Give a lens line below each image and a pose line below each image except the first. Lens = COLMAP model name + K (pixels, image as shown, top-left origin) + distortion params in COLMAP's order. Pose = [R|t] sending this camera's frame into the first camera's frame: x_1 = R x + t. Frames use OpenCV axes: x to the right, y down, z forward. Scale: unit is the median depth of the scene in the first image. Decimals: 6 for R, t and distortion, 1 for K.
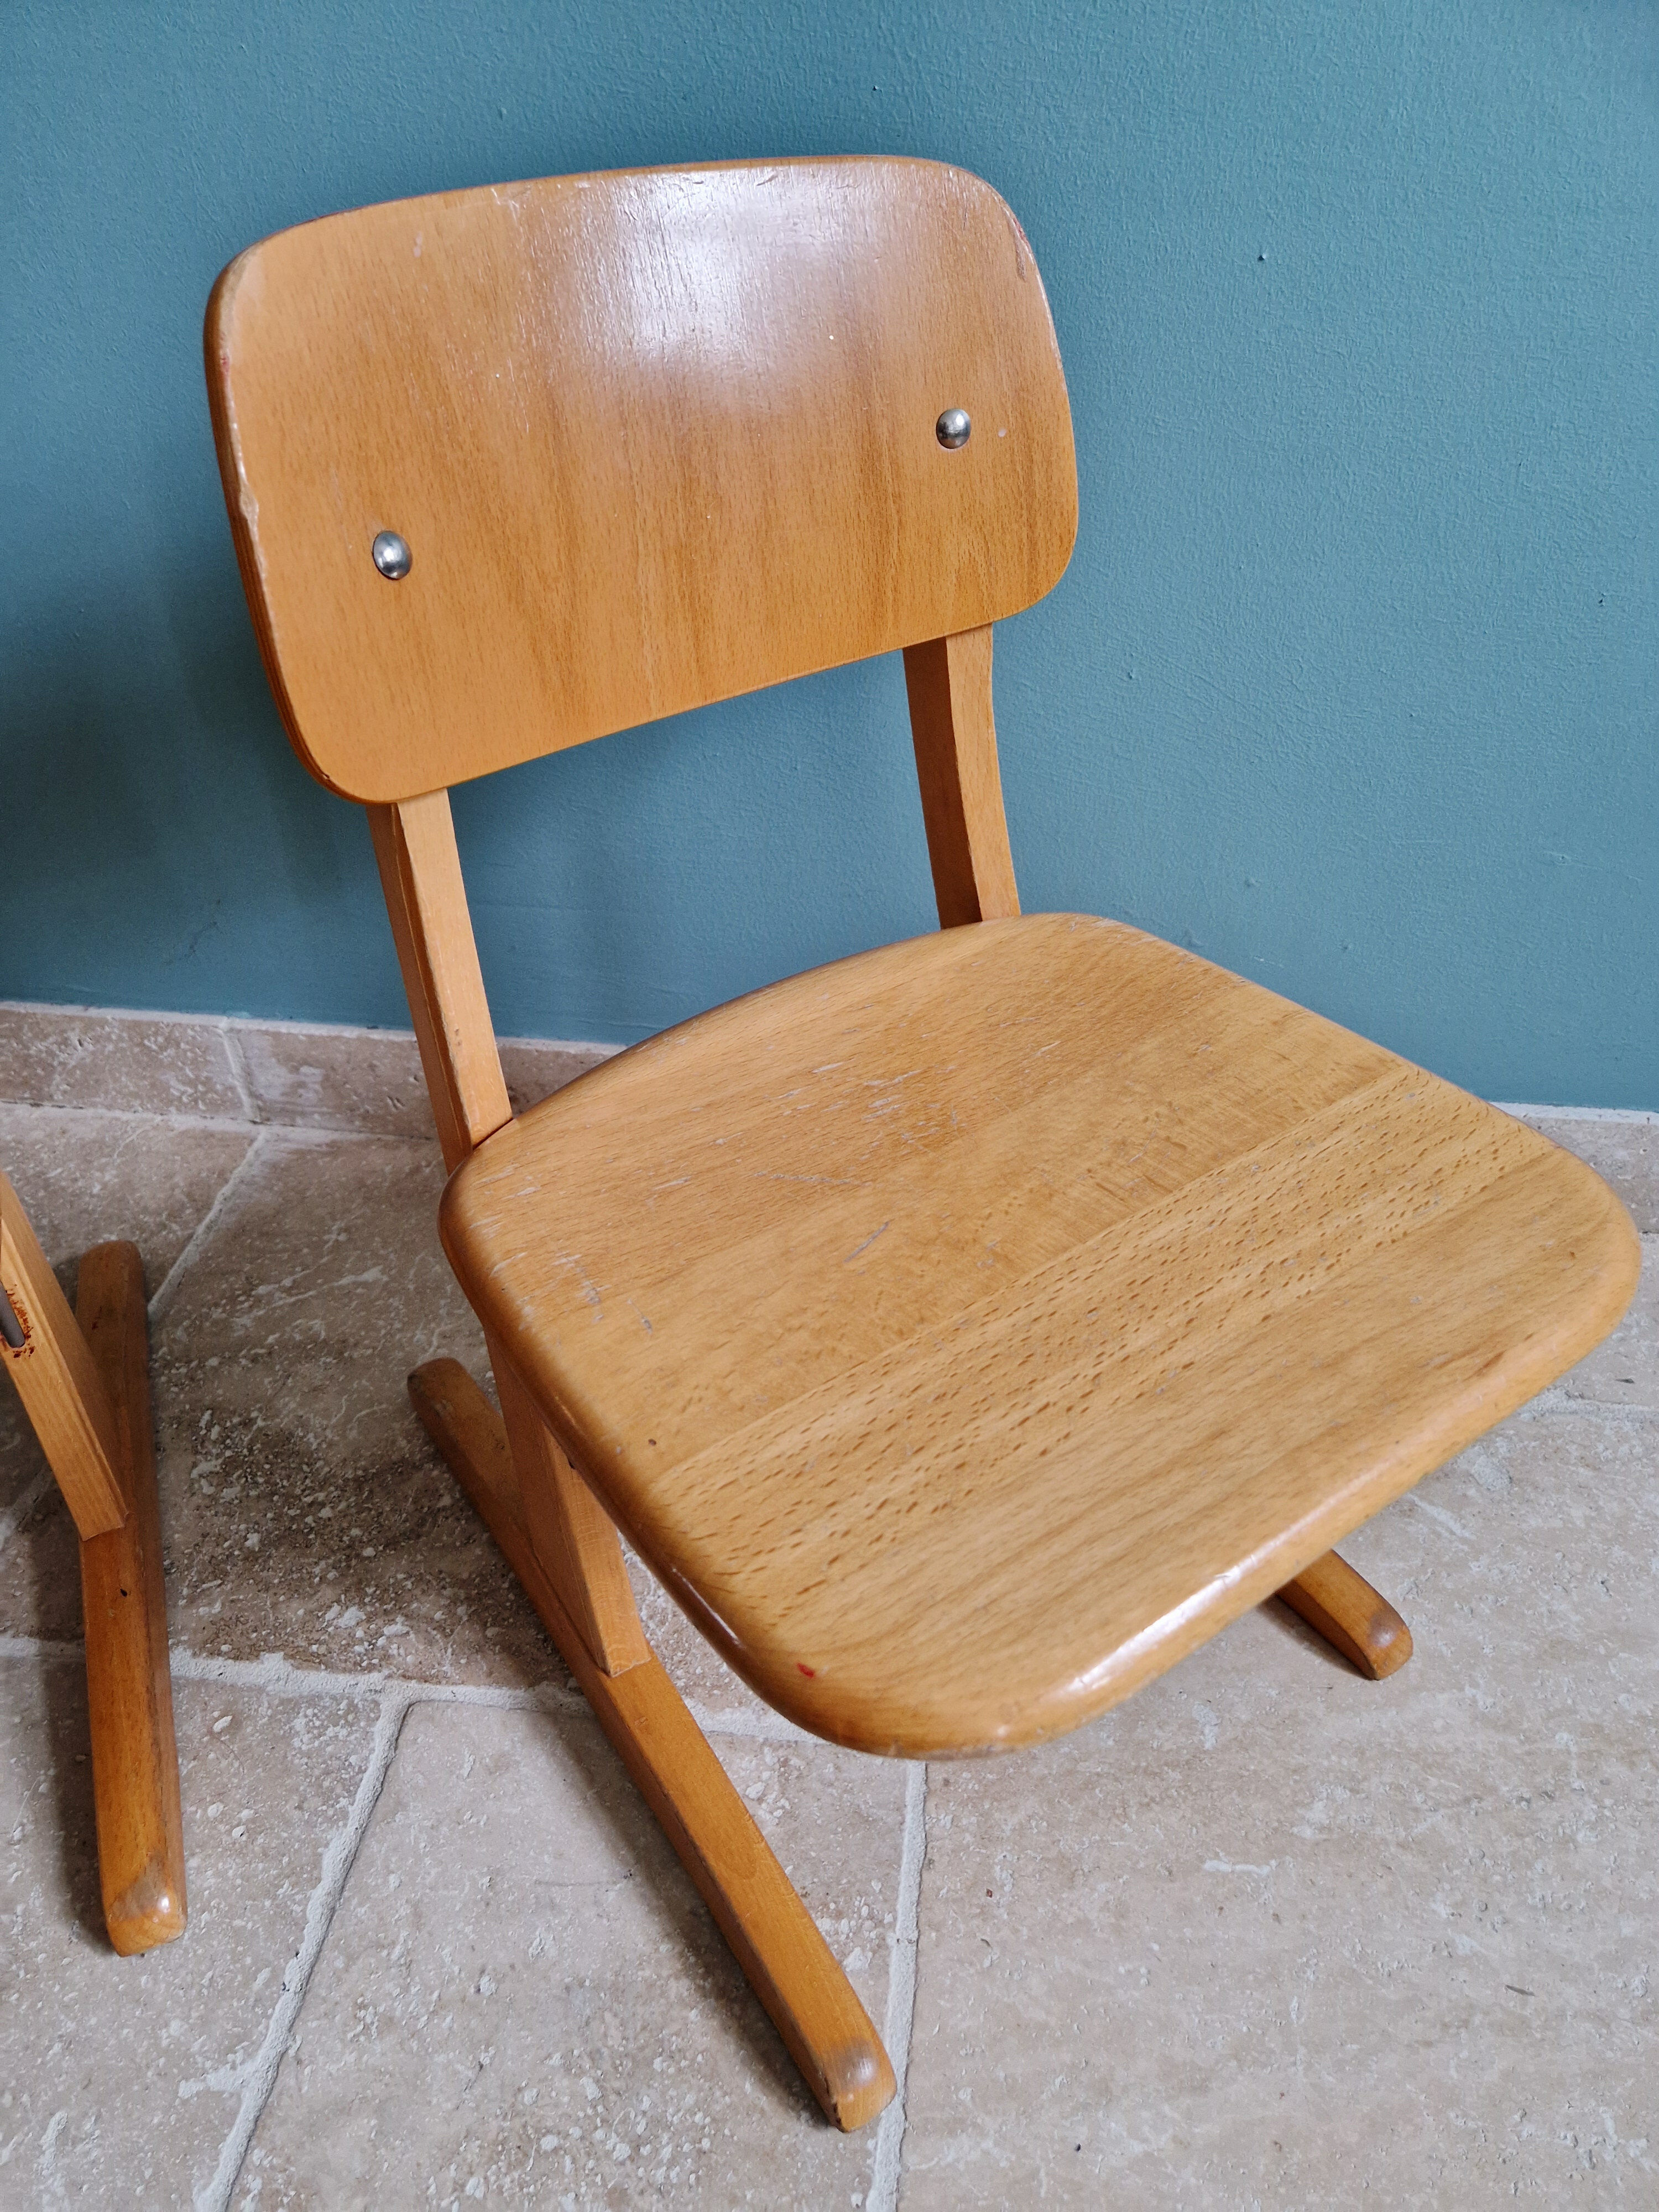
lens RADIAL K [[1541.6, 0, 807.2], [0, 1541.6, 1120.2], [0, 0, 1]] dist [0.071436, -0.063037]
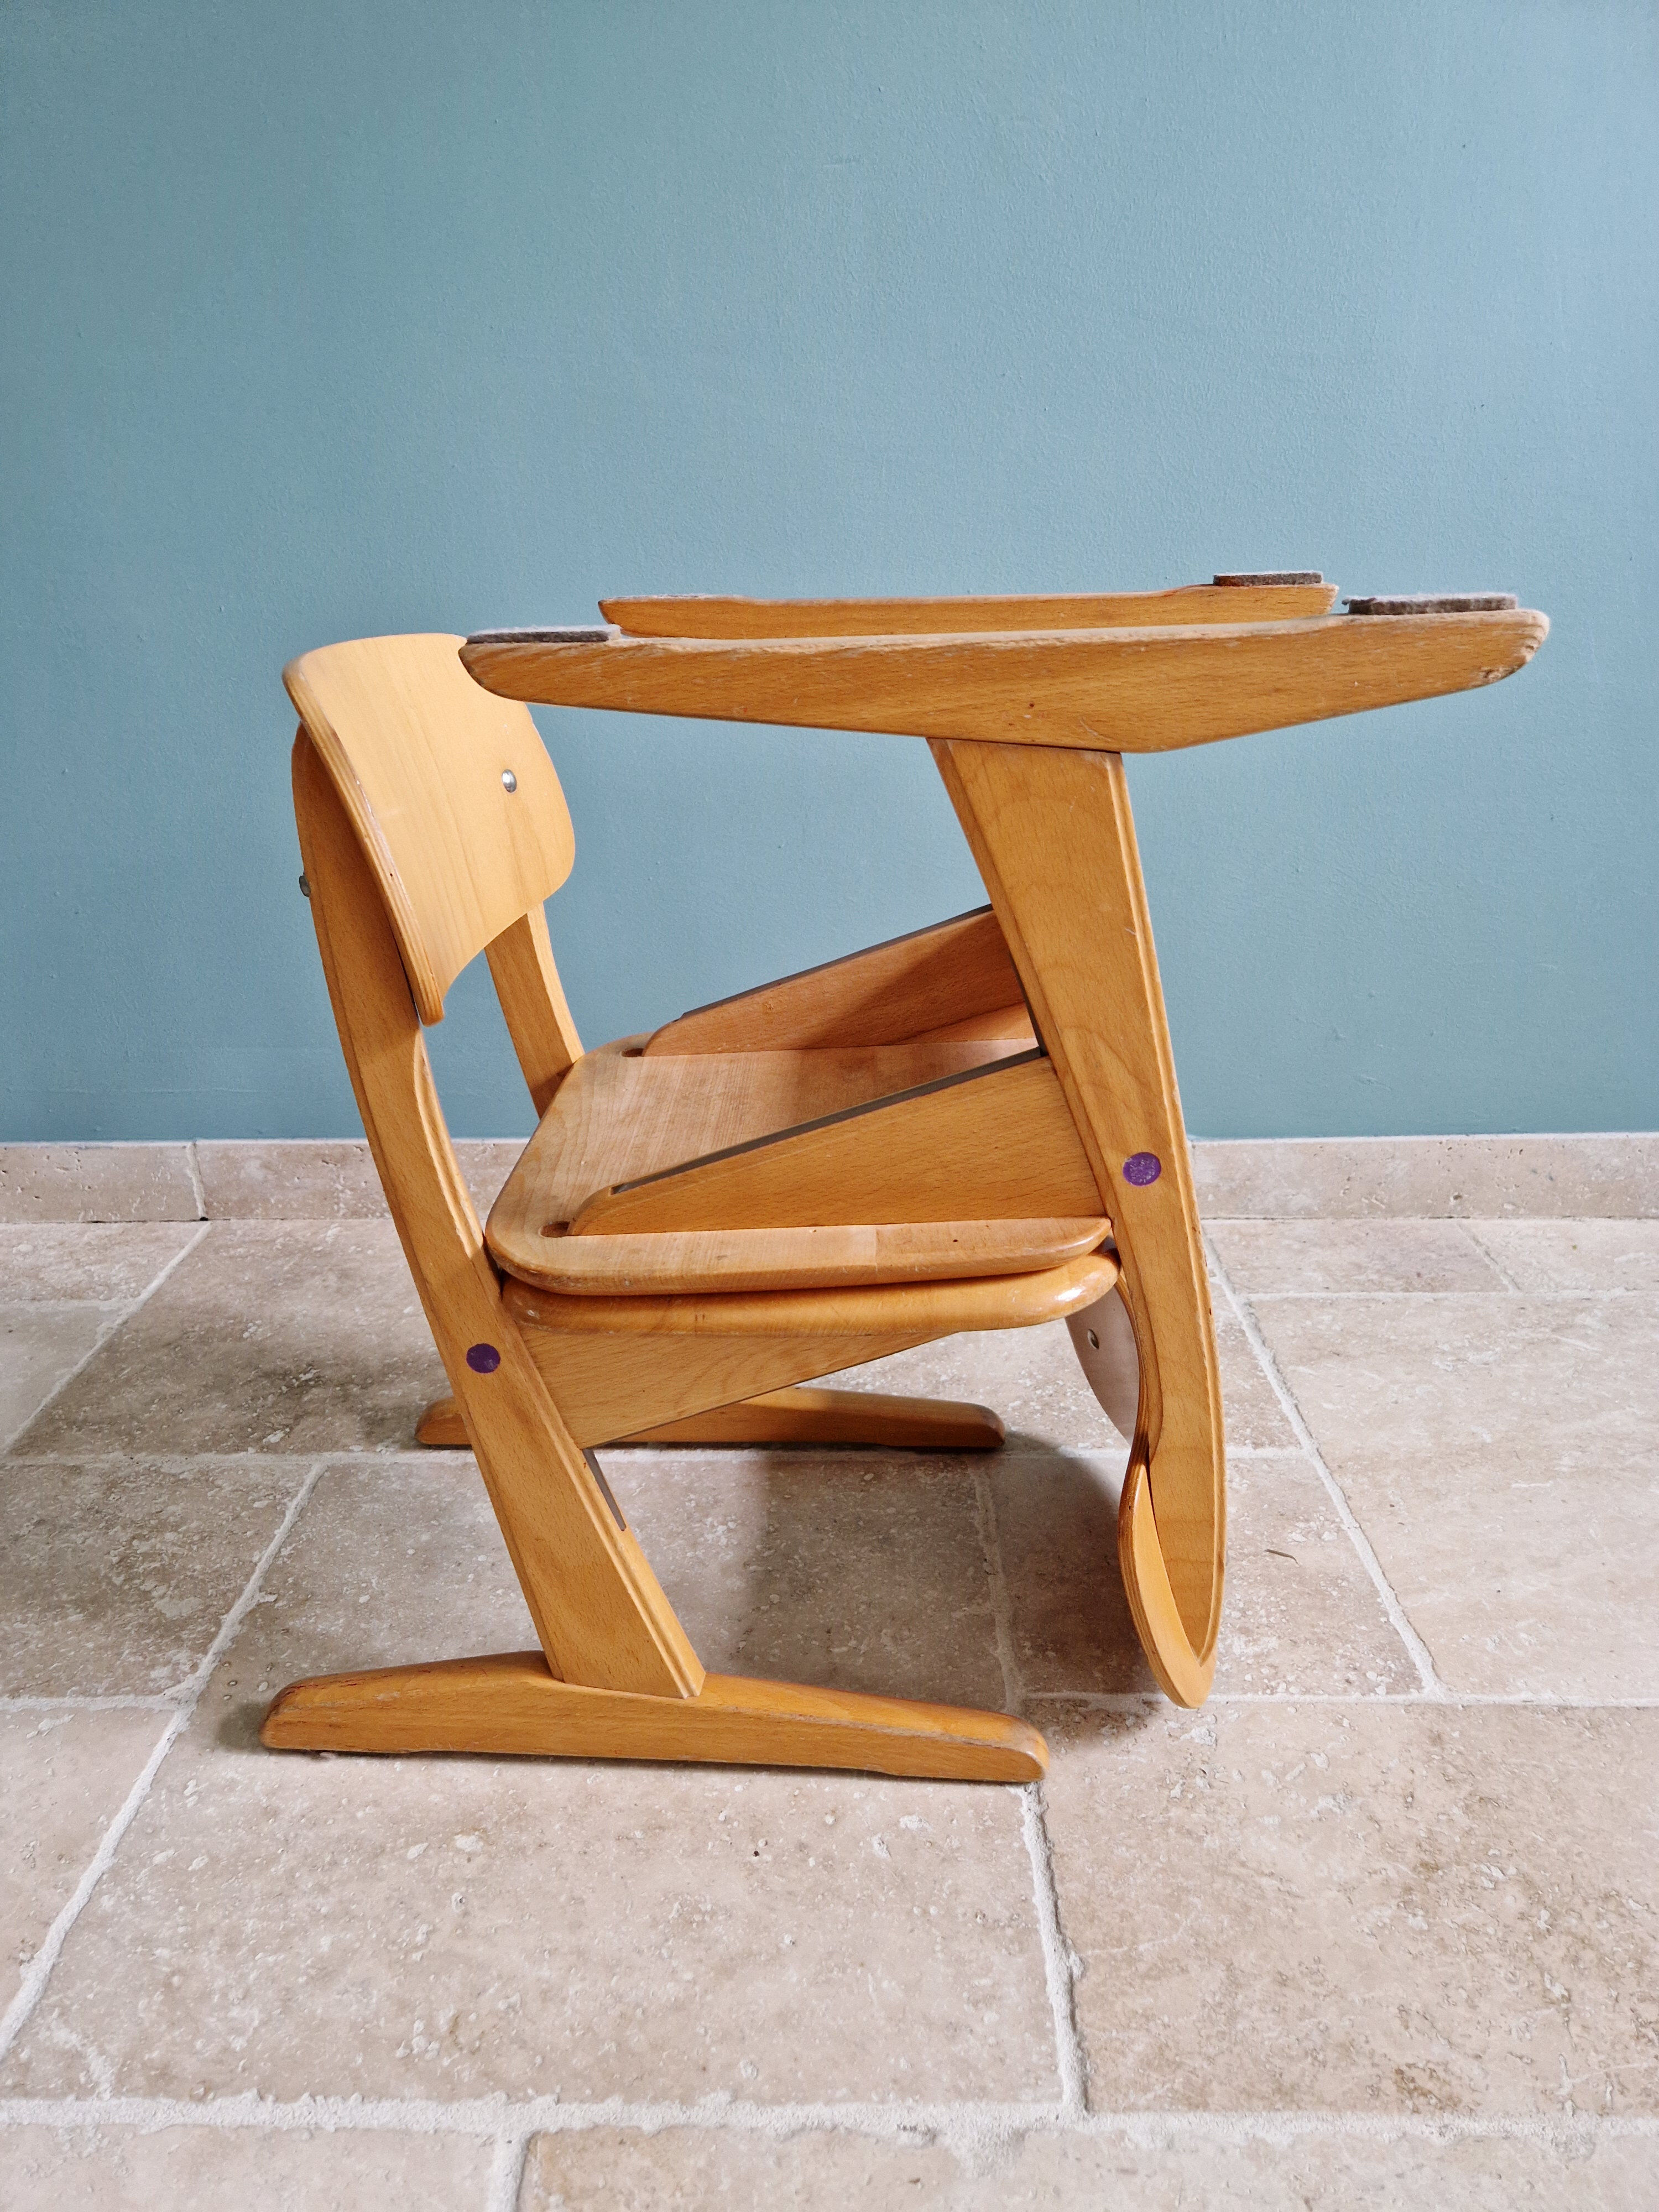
lens RADIAL K [[1541.6, 0, 777.6], [0, 1541.6, 1114.6], [0, 0, 1]] dist [0.071436, -0.063037]
pose [[0.993977, -0.033054, 0.104488, -0.654550], [0.063588, 0.950474, -0.304231, 0.540959], [-0.089257, 0.309043, 0.946851, -0.593638]]
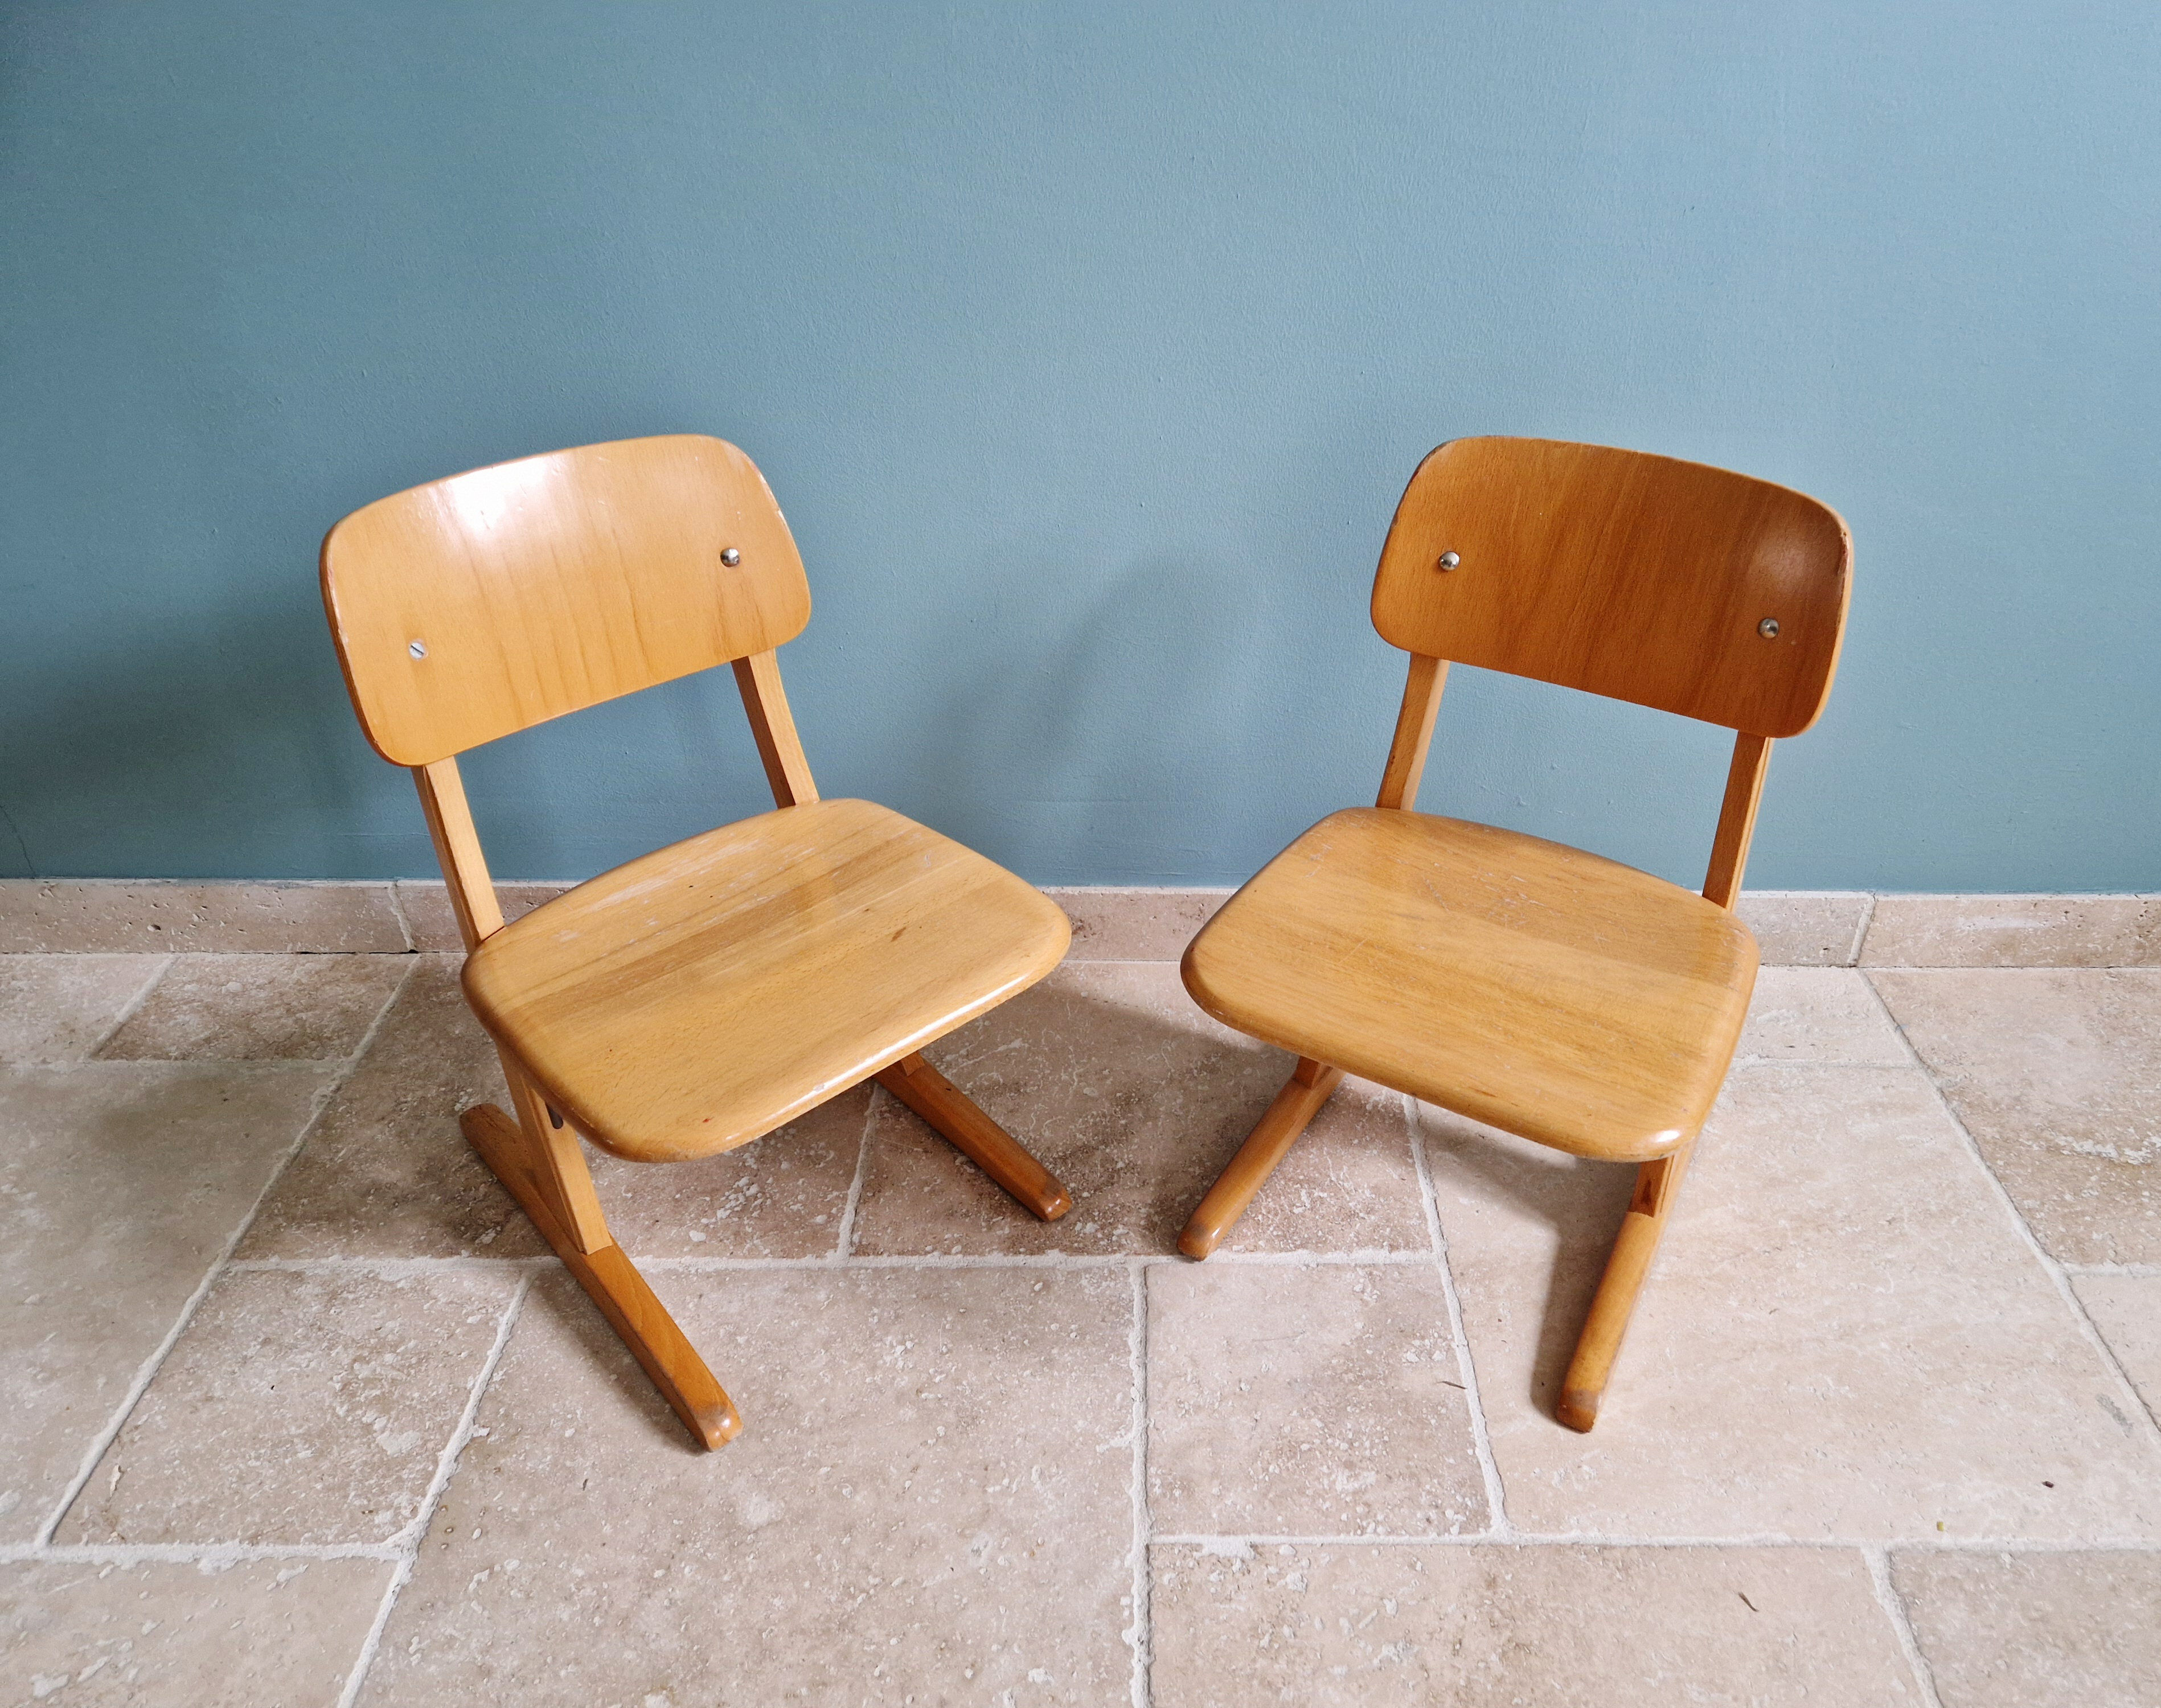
lens RADIAL K [[1597.0, 0, 1134.5], [0, 1597.0, 862.9], [0, 0, 1]] dist [0.068725, -0.059570]
pose [[0.989493, -0.053014, 0.134509, -0.514078], [0.065160, 0.994026, -0.087557, 0.093998], [-0.129063, 0.095402, 0.987037, -0.830632]]
